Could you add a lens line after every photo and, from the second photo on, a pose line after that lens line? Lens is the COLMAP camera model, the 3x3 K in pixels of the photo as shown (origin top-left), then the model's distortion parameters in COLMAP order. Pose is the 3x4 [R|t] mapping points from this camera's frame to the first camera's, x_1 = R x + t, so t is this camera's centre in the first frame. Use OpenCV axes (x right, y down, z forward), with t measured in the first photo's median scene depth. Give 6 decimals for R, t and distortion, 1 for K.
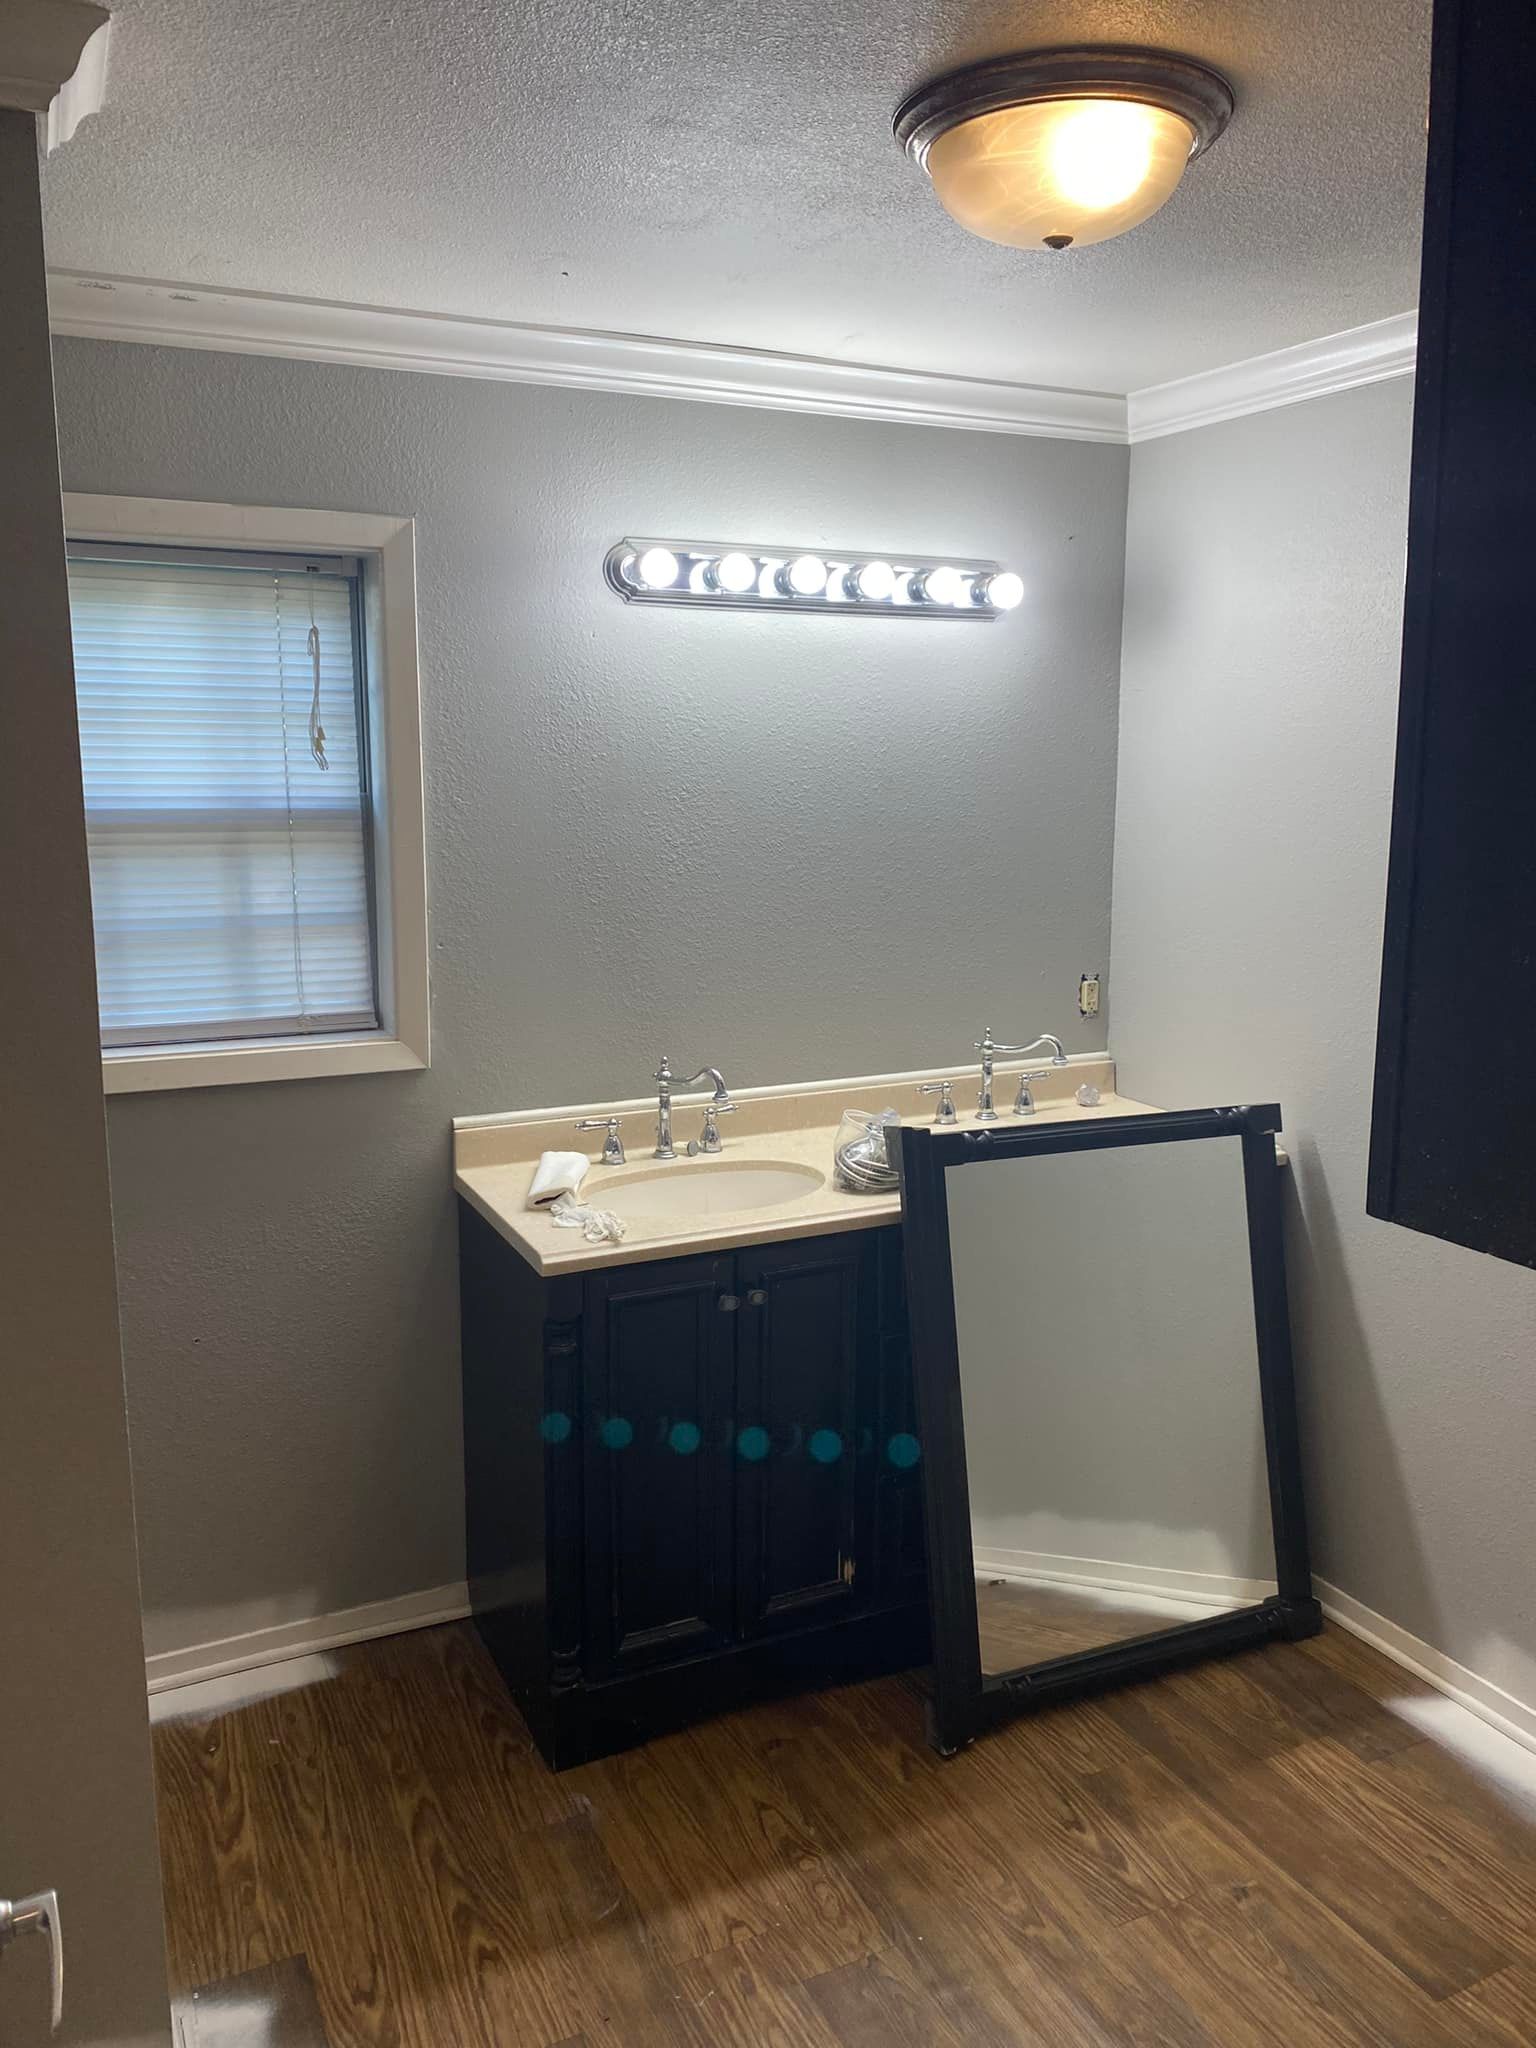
lens RADIAL K [[1561.9, 0, 760.4], [0, 1561.9, 1020.4], [0, 0, 1]] dist [0.059366, -0.029634]
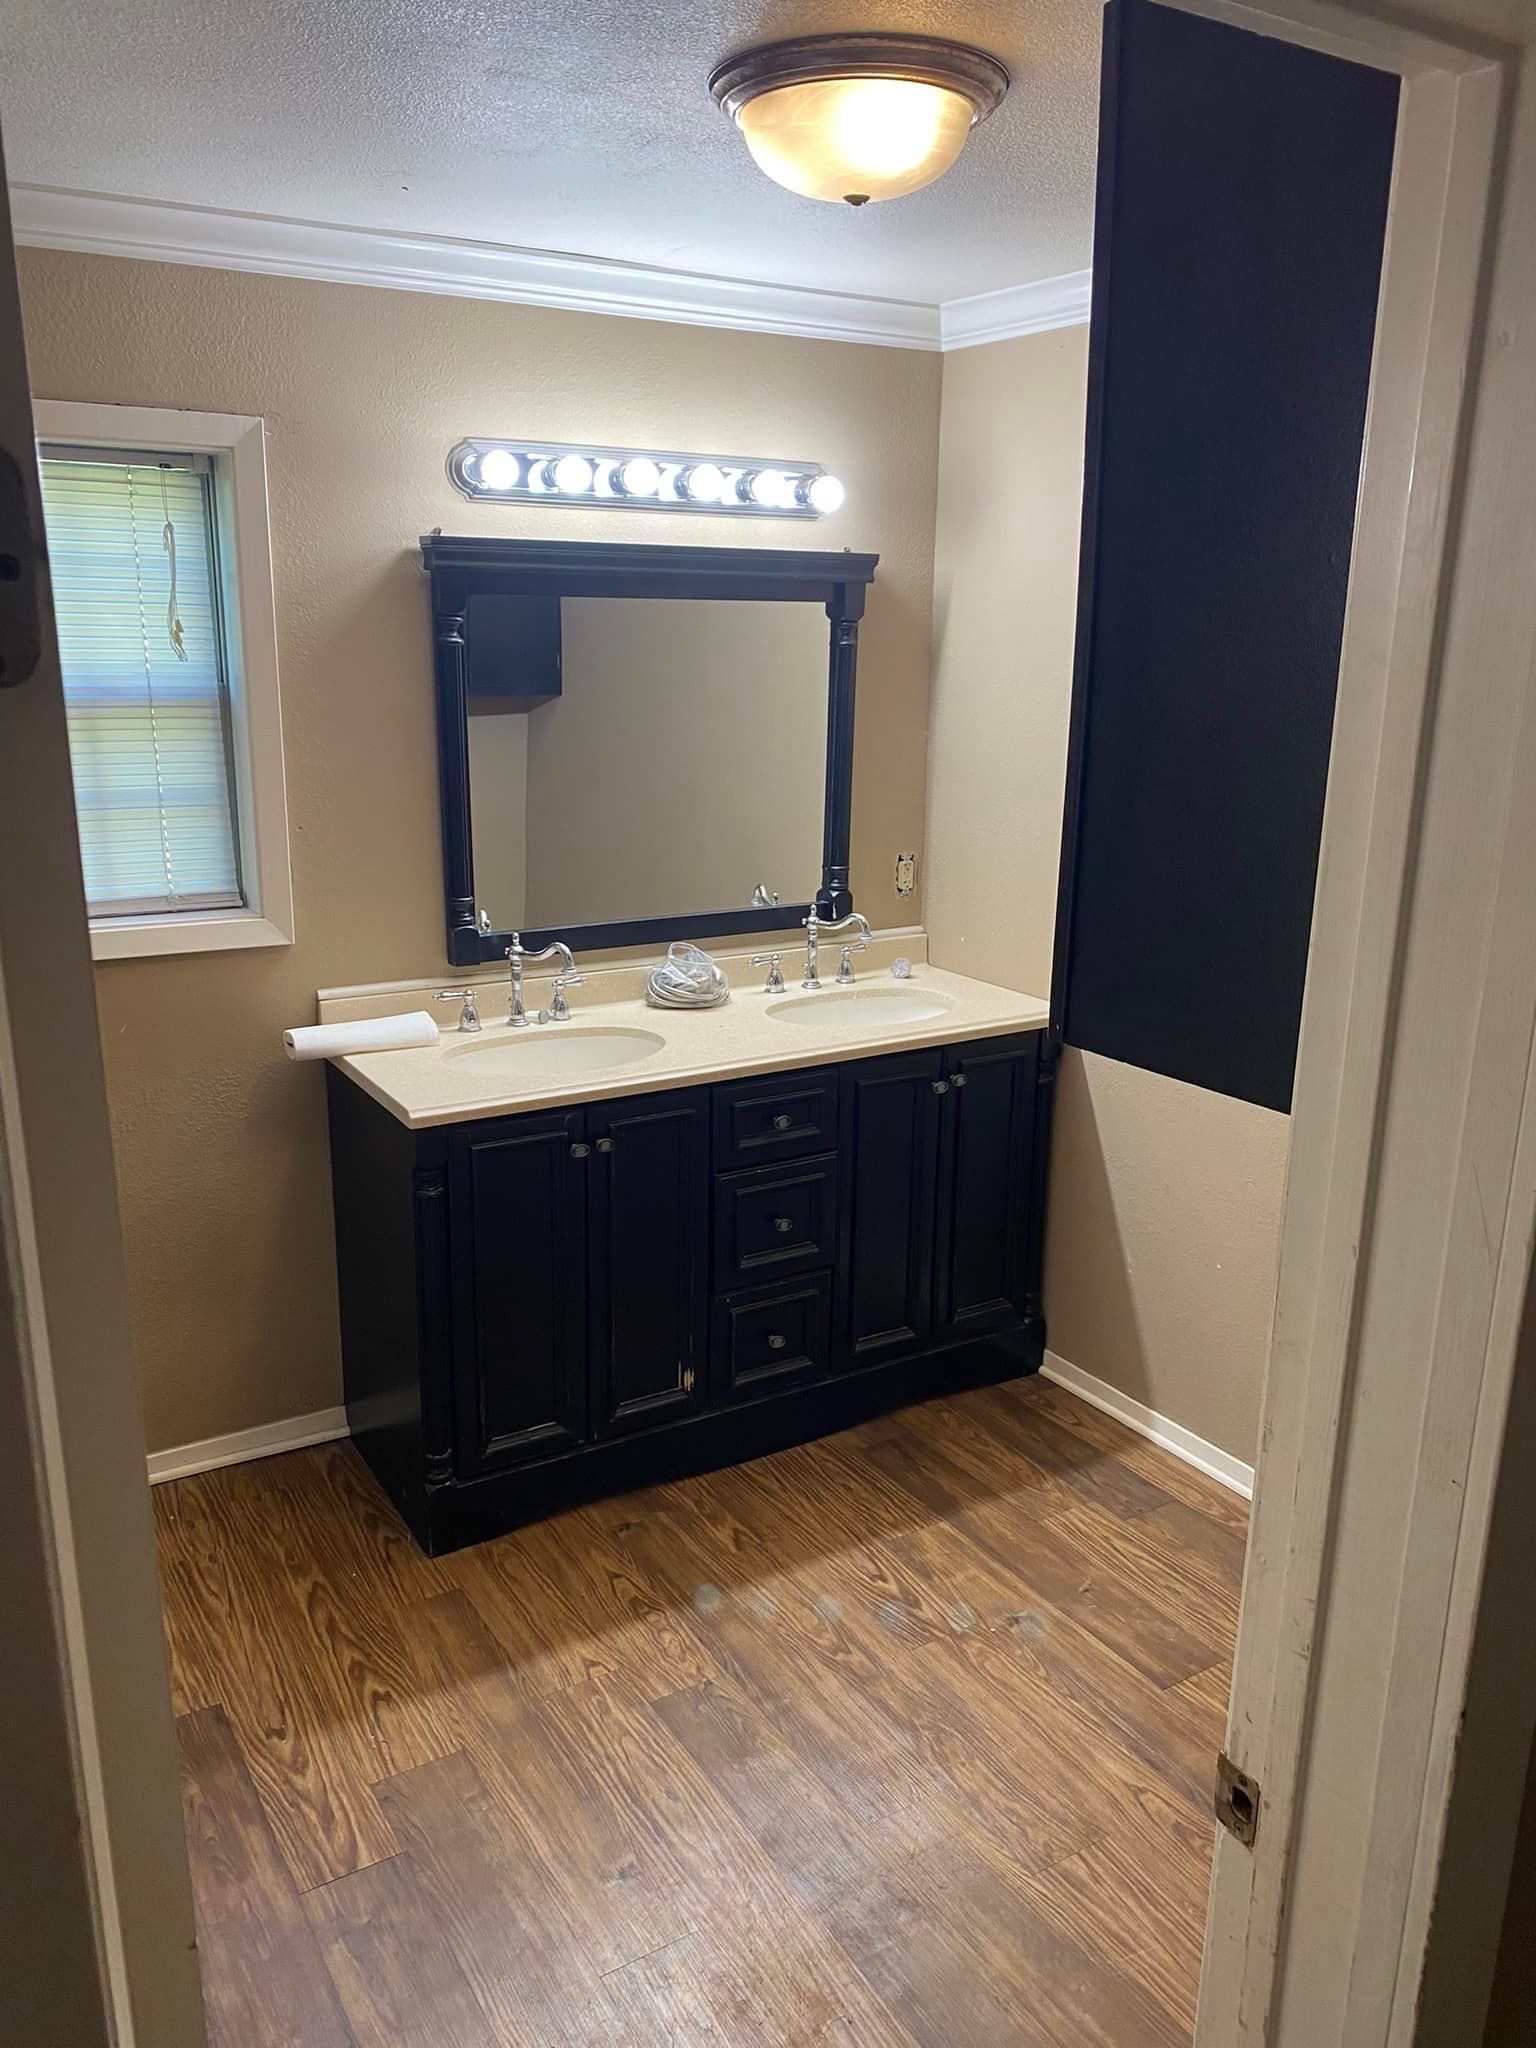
lens RADIAL K [[1561.9, 0, 768.5], [0, 1561.9, 1045.9], [0, 0, 1]] dist [0.059366, -0.029634]
pose [[0.994540, -0.014971, 0.103276, 0.000227], [0.005287, 0.995614, 0.093407, 0.001061], [-0.104221, -0.092351, 0.990257, -0.121045]]
